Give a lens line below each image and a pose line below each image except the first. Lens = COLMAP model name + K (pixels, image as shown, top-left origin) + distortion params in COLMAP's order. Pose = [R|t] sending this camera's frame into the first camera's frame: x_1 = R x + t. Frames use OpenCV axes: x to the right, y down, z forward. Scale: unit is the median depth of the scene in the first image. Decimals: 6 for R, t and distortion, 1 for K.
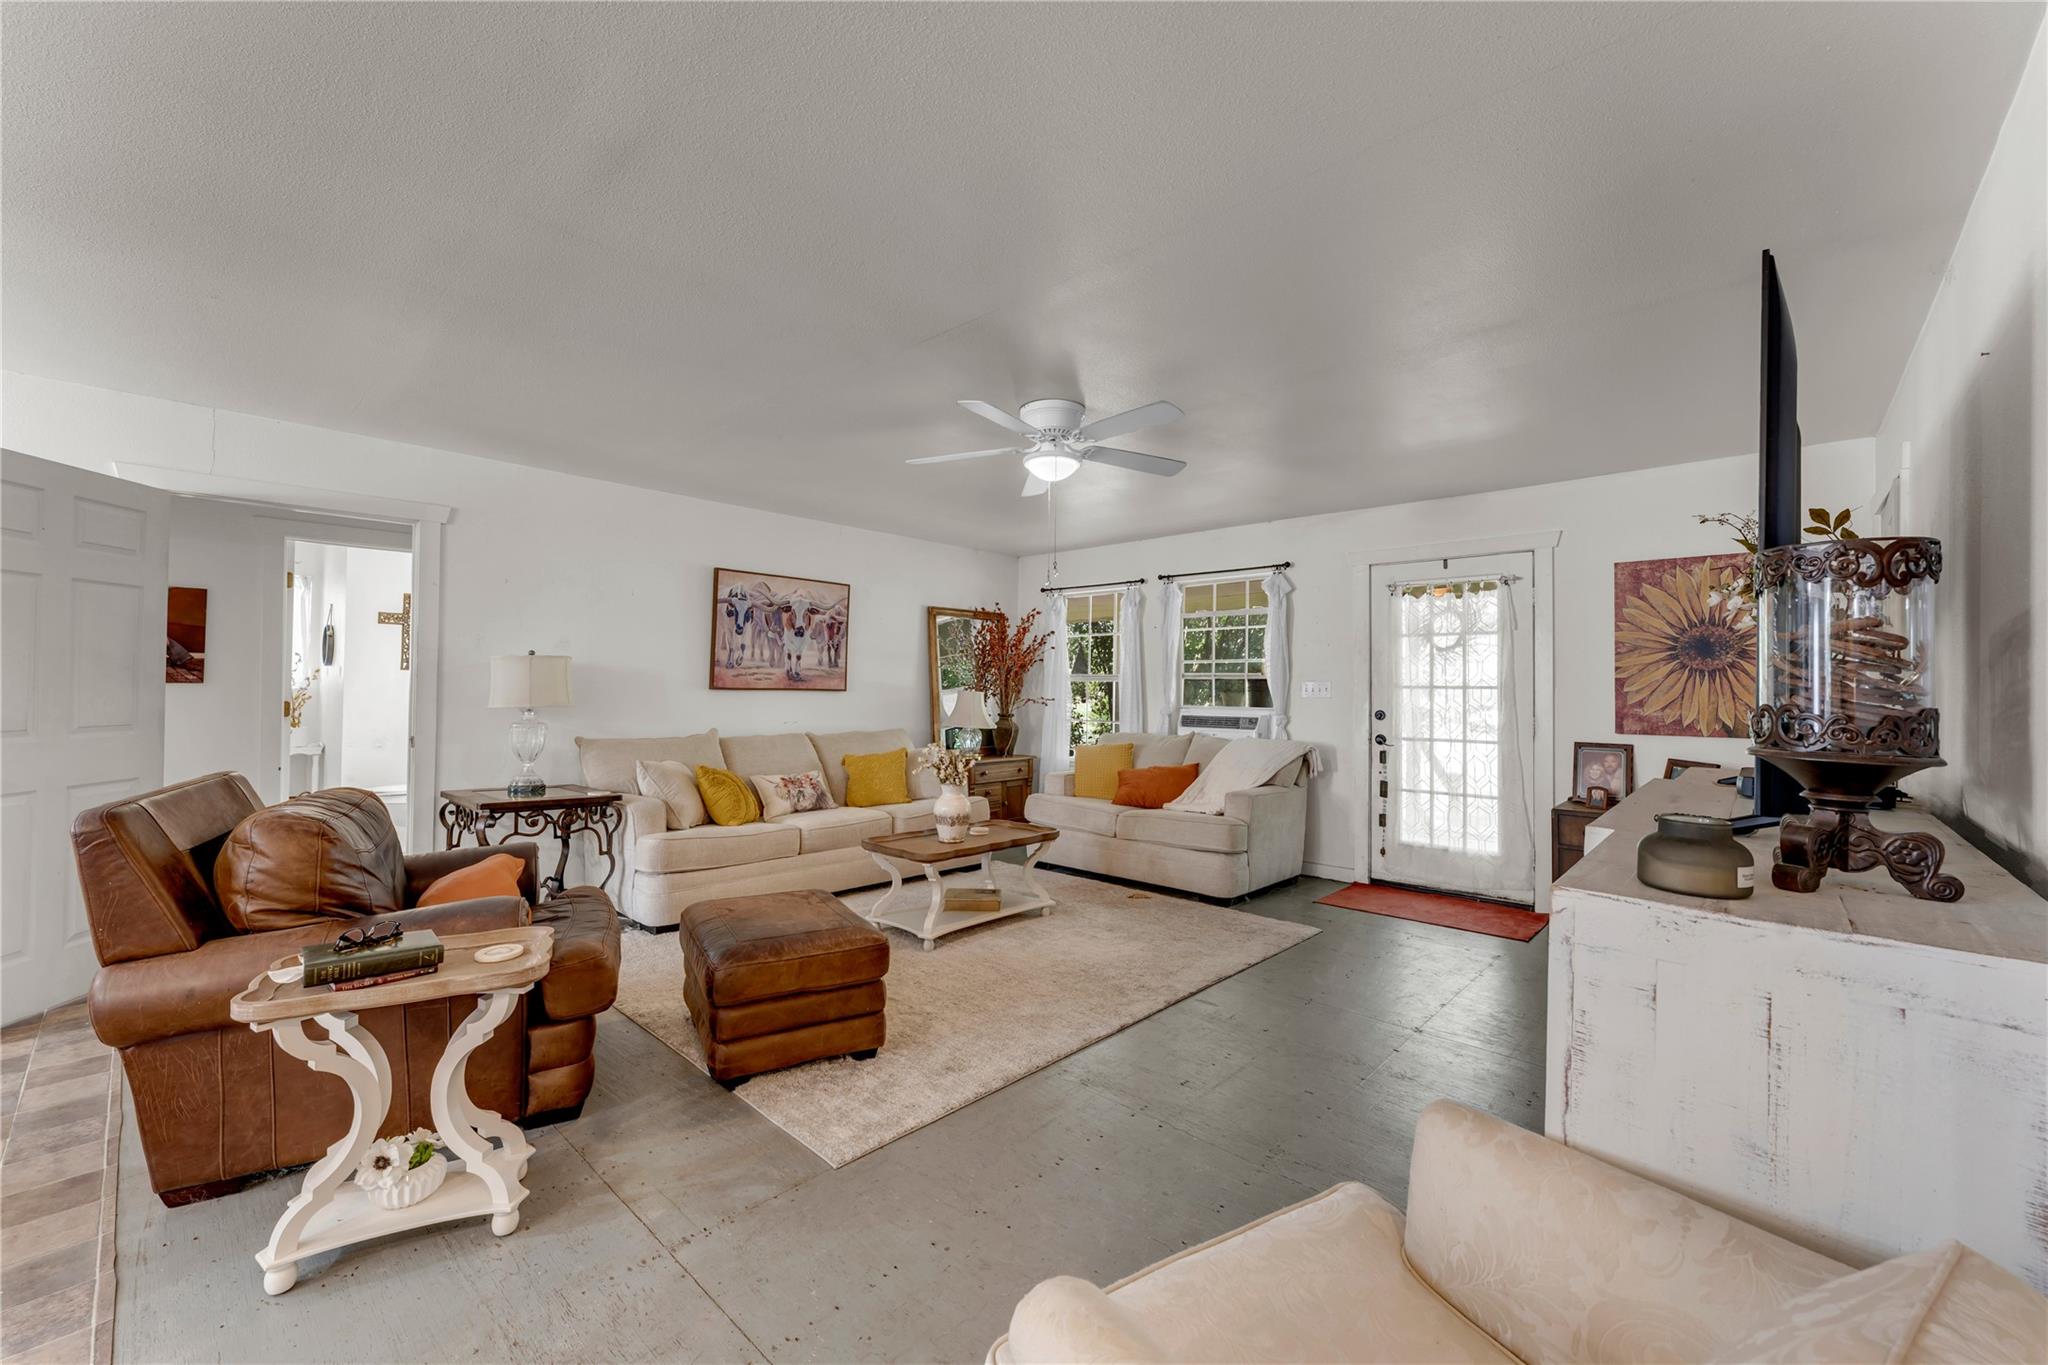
lens RADIAL K [[809.2, 0, 1026.4], [0, 809.2, 665.3], [0, 0, 1]] dist [-0.000129, -0.000256]
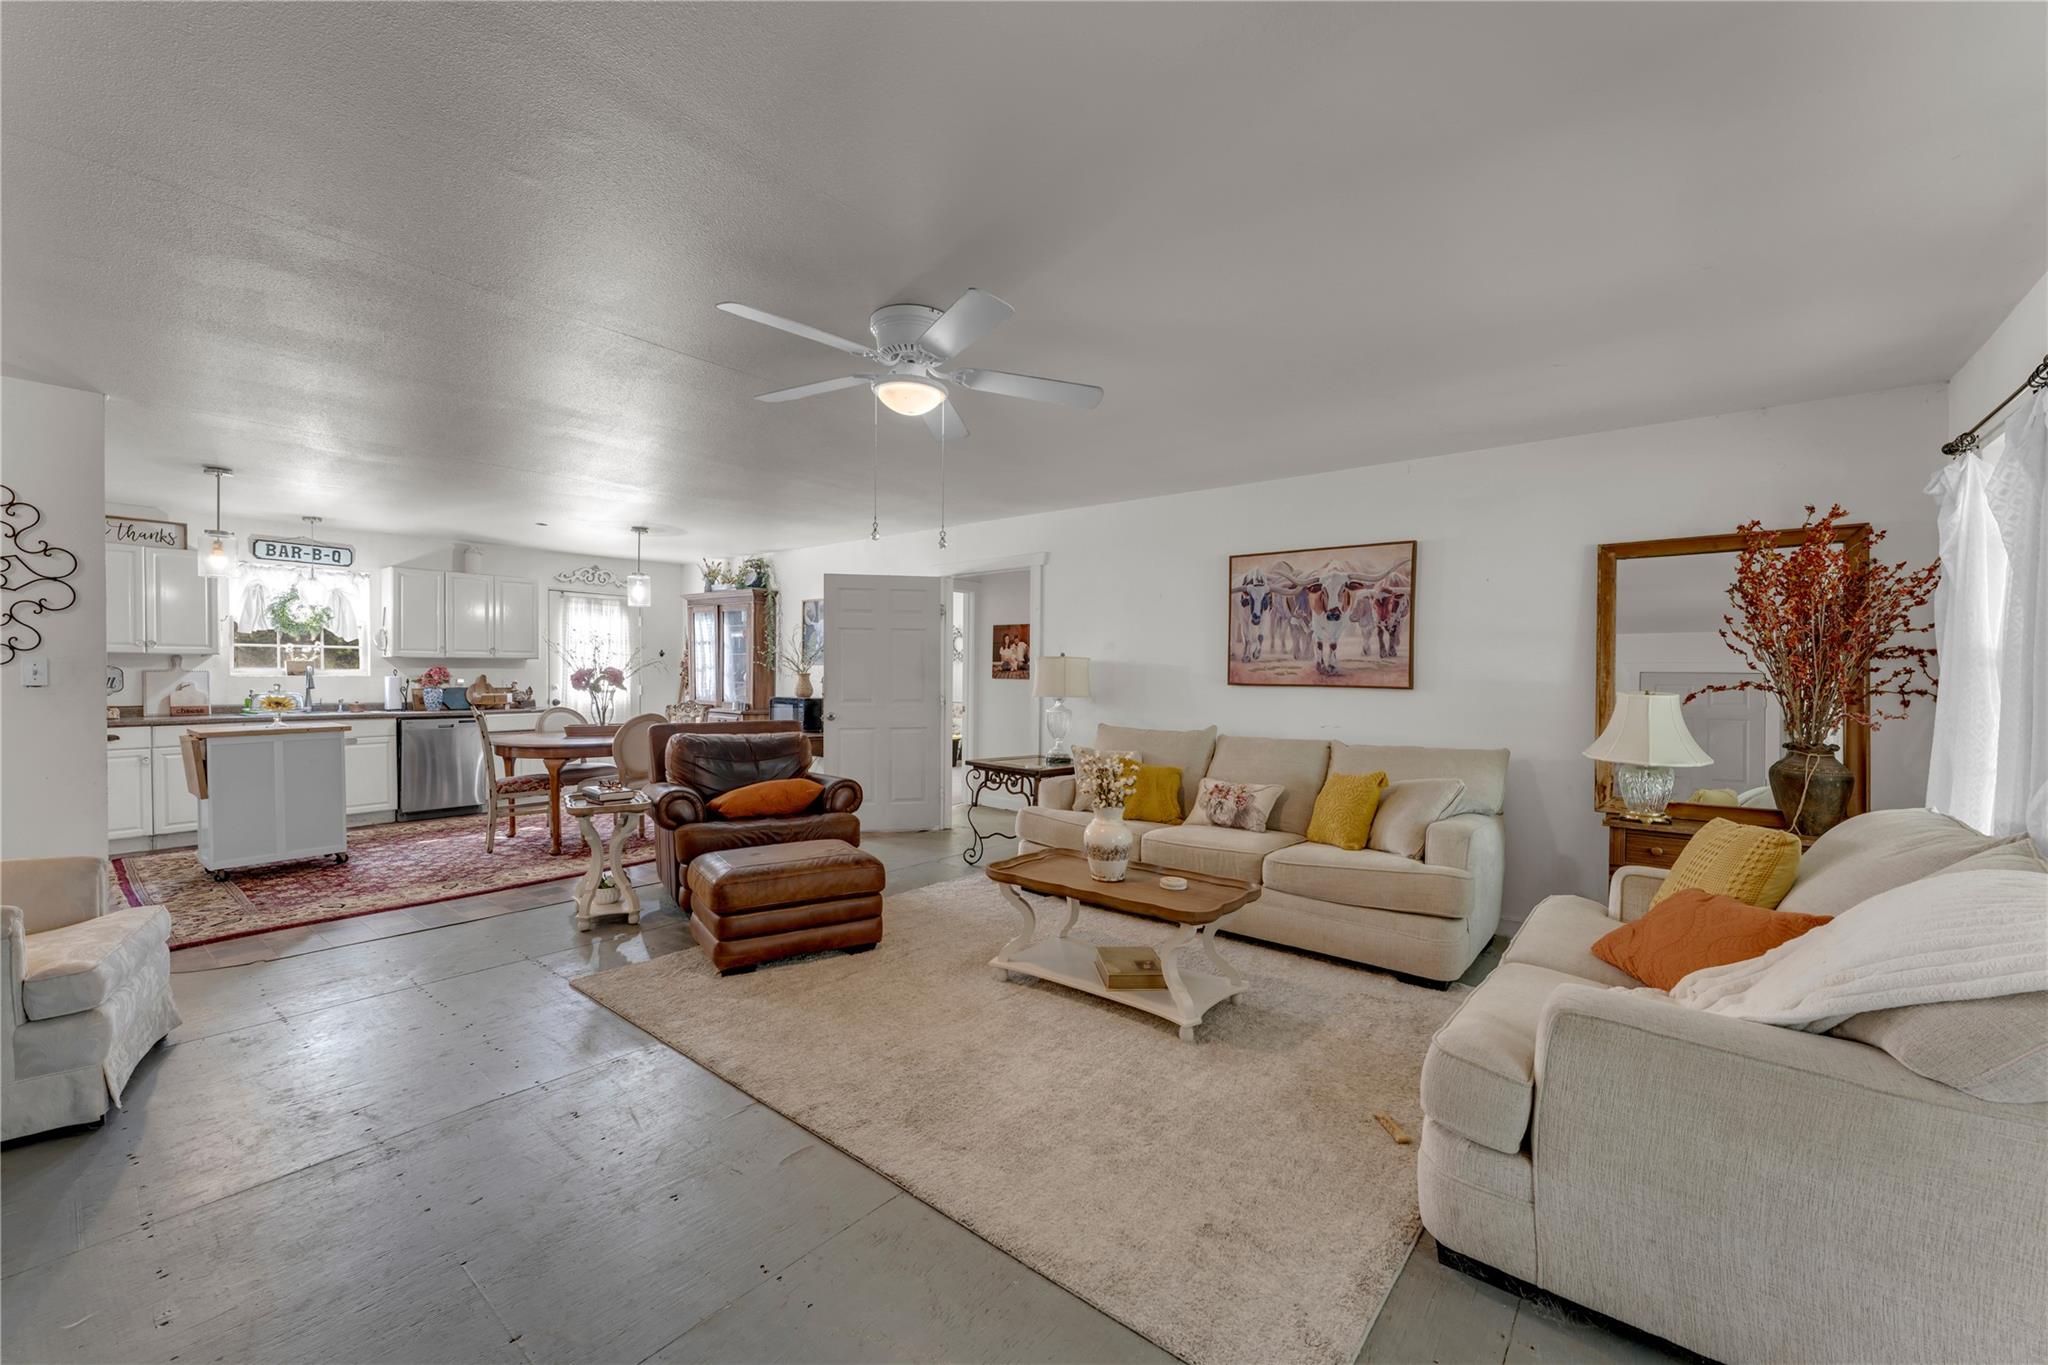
lens RADIAL K [[808.0, 0, 1024.0], [0, 808.0, 682.5], [0, 0, 1]] dist [0.001873, 0.000152]
pose [[0.056254, -0.001326, -0.998416, 0.506067], [0.017324, 0.999850, -0.000352, 0.021297], [0.998266, -0.017277, 0.056268, 0.655881]]
